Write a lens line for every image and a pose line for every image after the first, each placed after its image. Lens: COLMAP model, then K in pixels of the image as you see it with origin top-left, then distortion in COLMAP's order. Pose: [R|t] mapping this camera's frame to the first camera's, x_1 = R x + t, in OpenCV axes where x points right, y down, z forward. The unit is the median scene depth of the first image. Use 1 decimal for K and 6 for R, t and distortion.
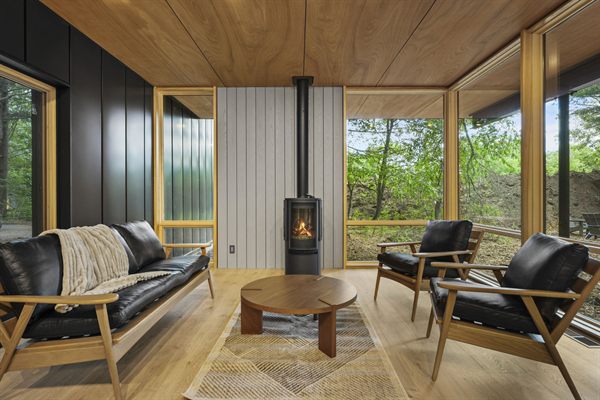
lens RADIAL K [[313.2, 0, 300.5], [0, 313.2, 196.0], [0, 0, 1]] dist [0.001137, 0.000496]
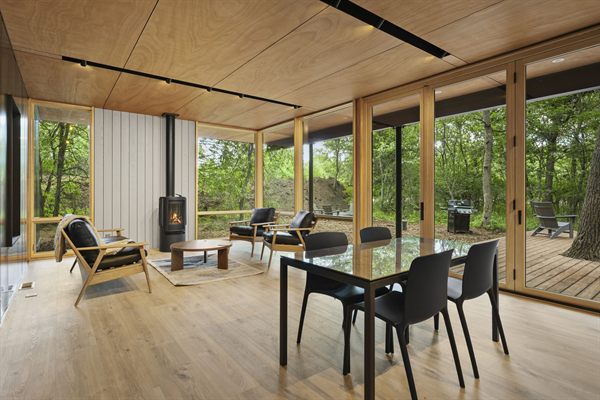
lens RADIAL K [[313.2, 0, 300.5], [0, 313.2, 196.0], [0, 0, 1]] dist [0.001137, 0.000496]
pose [[0.795295, -0.003701, 0.606212, -0.469822], [-0.001344, 0.999968, 0.007868, -0.010887], [-0.606221, -0.007072, 0.795265, -0.609736]]
